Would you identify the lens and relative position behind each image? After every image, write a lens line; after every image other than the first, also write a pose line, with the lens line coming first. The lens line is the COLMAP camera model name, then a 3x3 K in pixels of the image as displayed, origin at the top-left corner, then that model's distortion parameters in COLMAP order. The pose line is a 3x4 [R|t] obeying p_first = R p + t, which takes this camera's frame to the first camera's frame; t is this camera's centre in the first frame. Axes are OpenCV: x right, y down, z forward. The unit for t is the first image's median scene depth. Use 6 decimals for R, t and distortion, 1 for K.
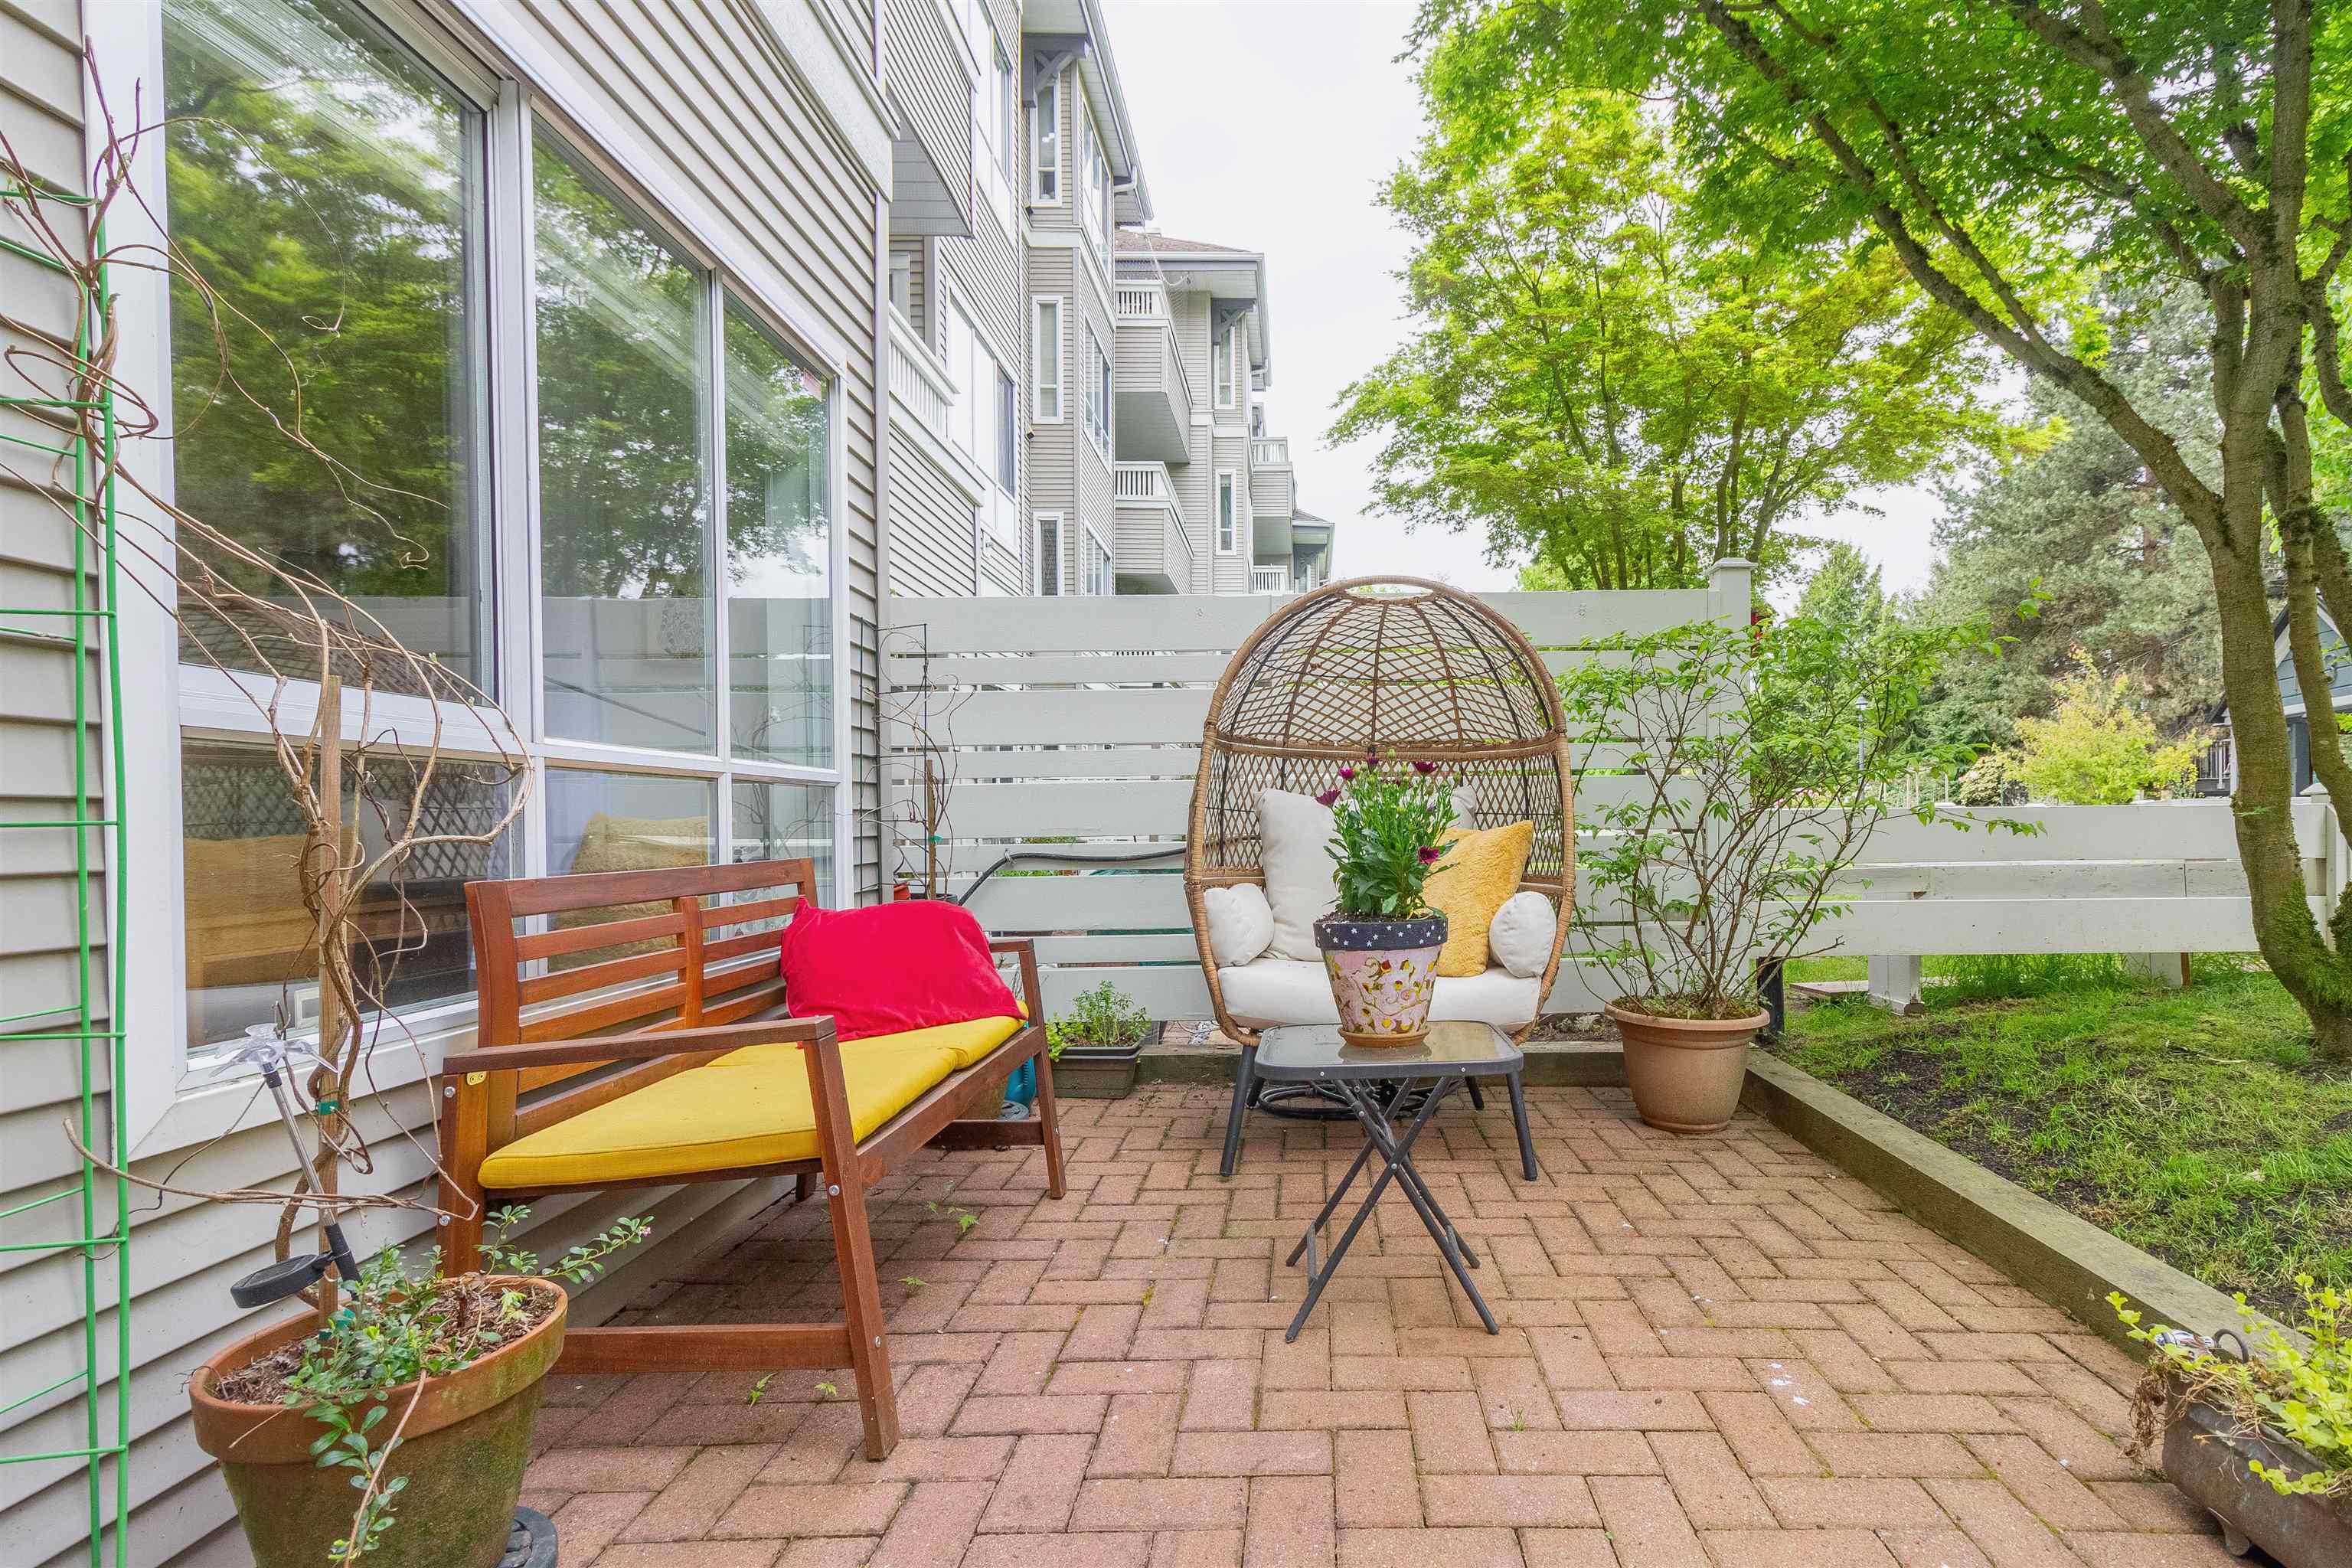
lens RADIAL K [[1124.0, 0, 1101.2], [0, 1124.0, 798.0], [0, 0, 1]] dist [0.003821, 0.000662]
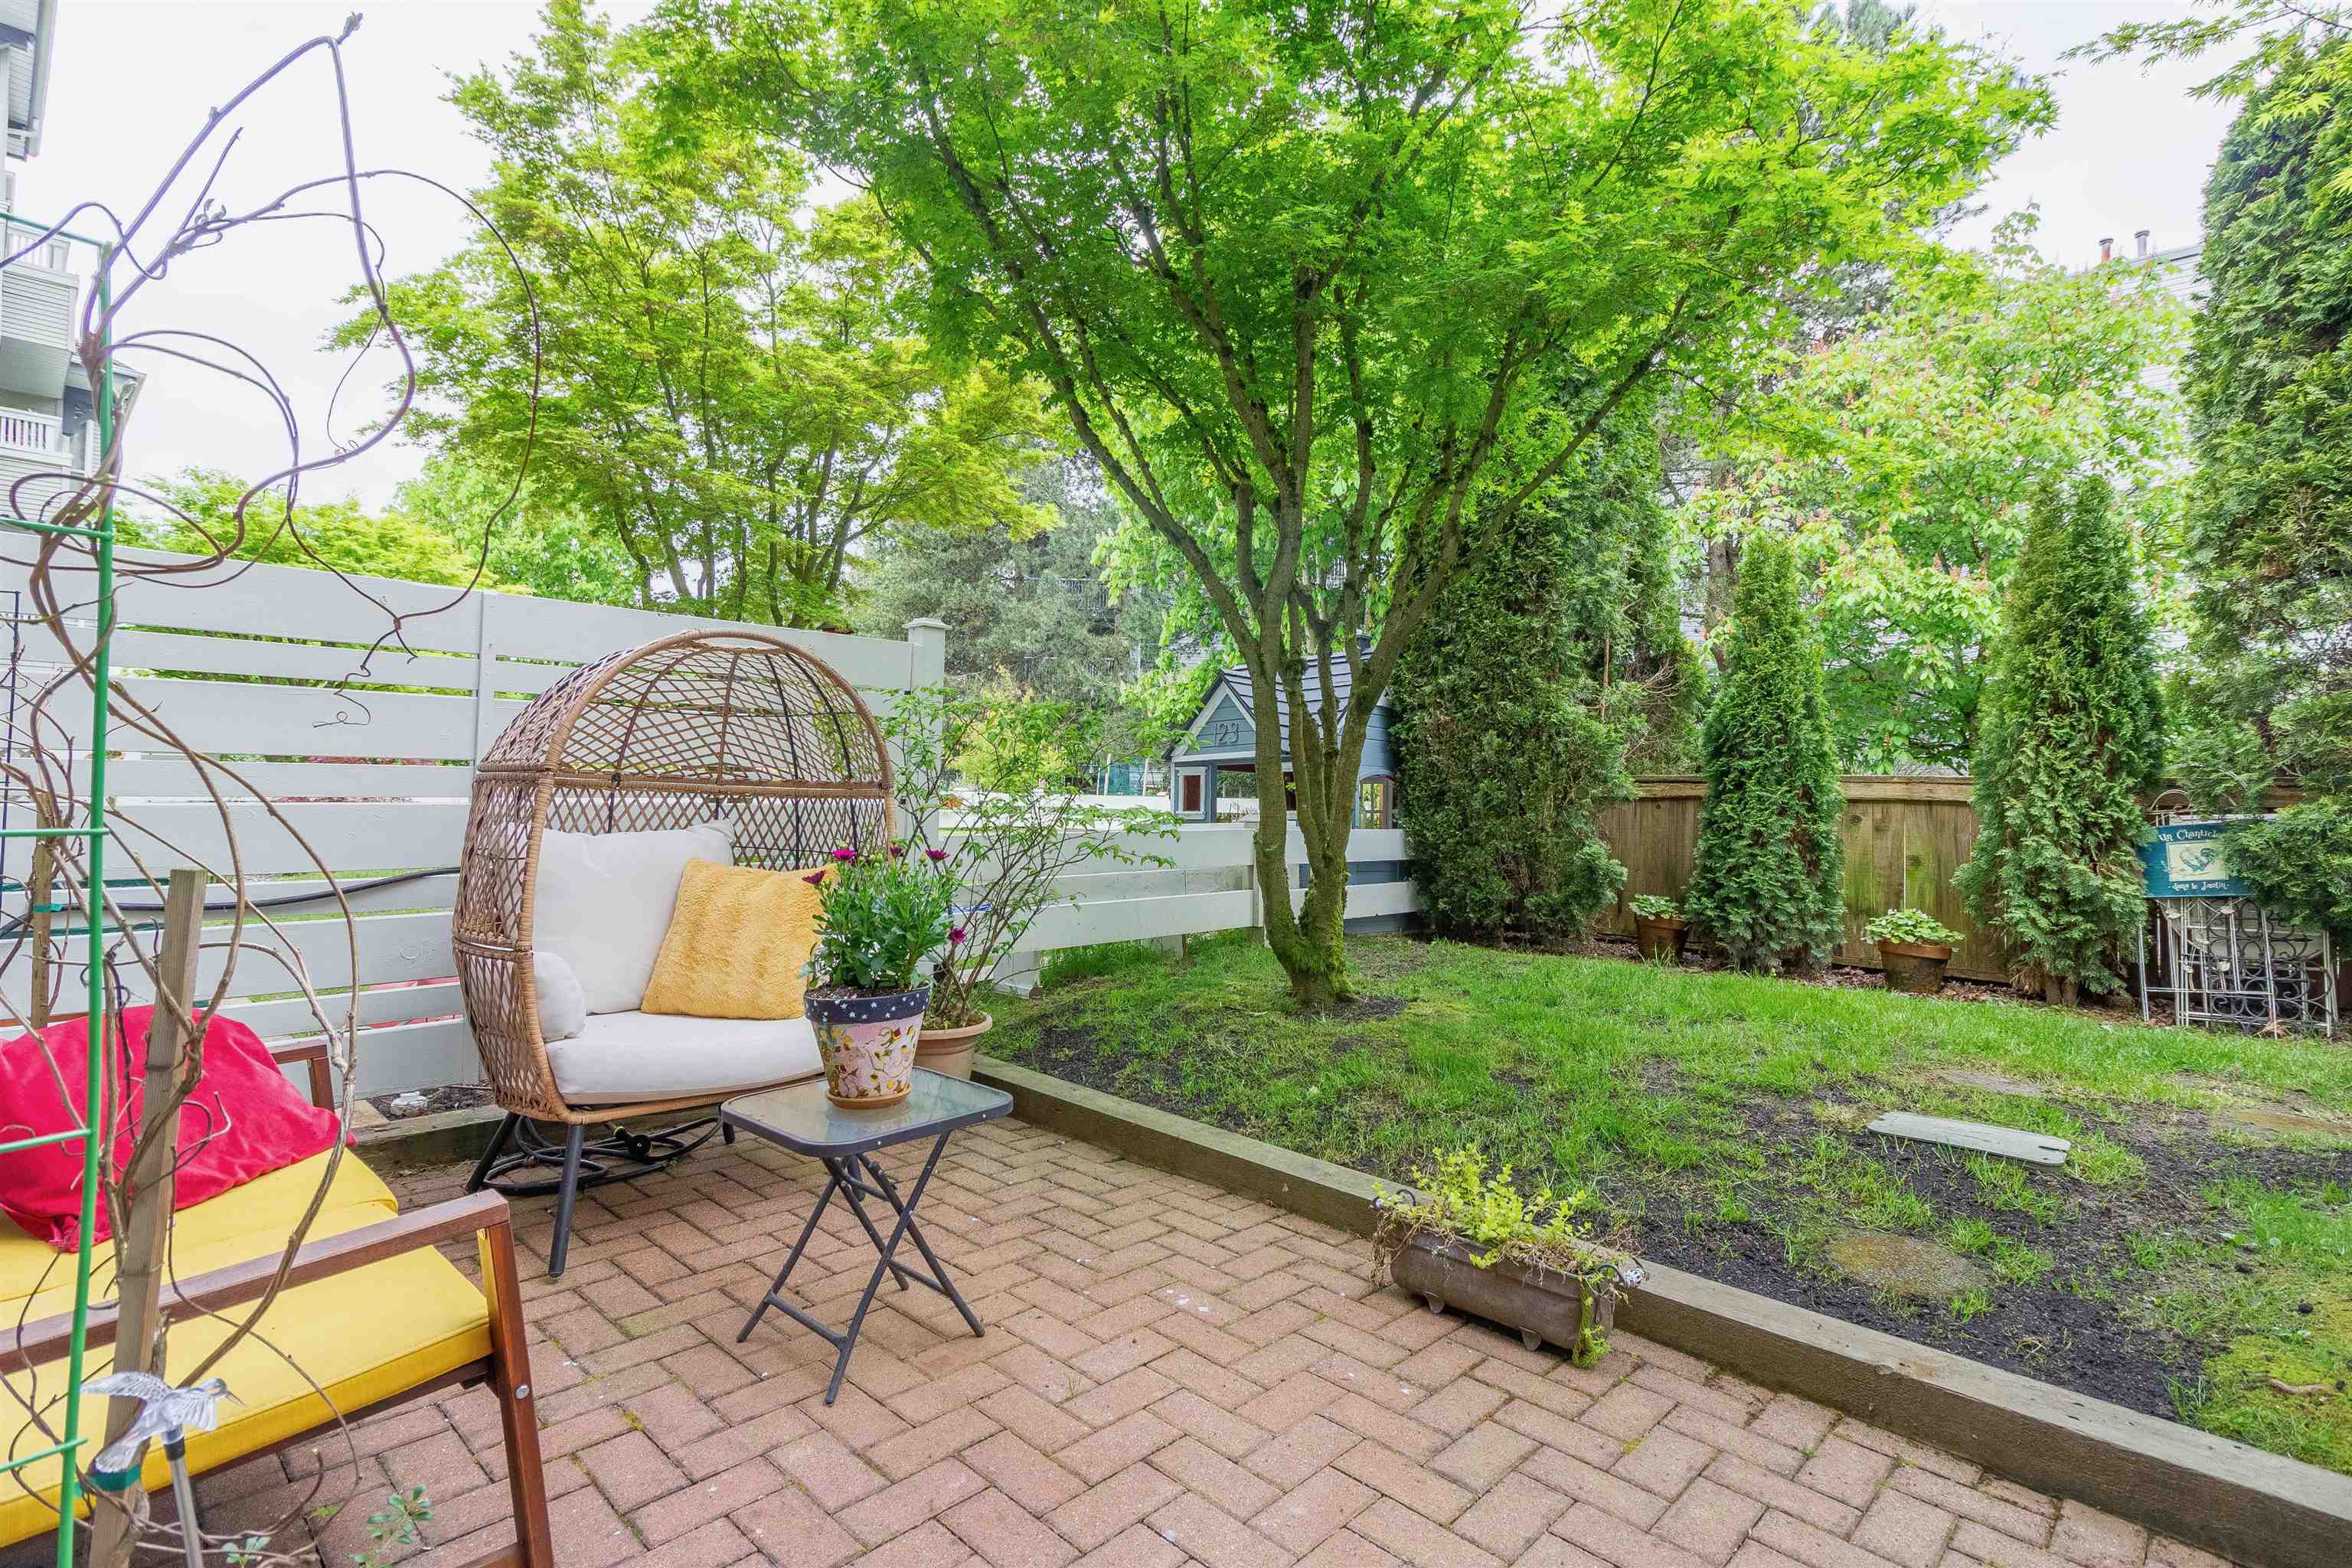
lens RADIAL K [[1139.4, 0, 1176.0], [0, 1139.4, 784.0], [0, 0, 1]] dist [0.000087, 0.000240]
pose [[0.697954, 0.027891, 0.715599, -0.270854], [-0.015669, 0.999597, -0.023677, -0.054900], [-0.715971, 0.005313, 0.698110, 0.012385]]
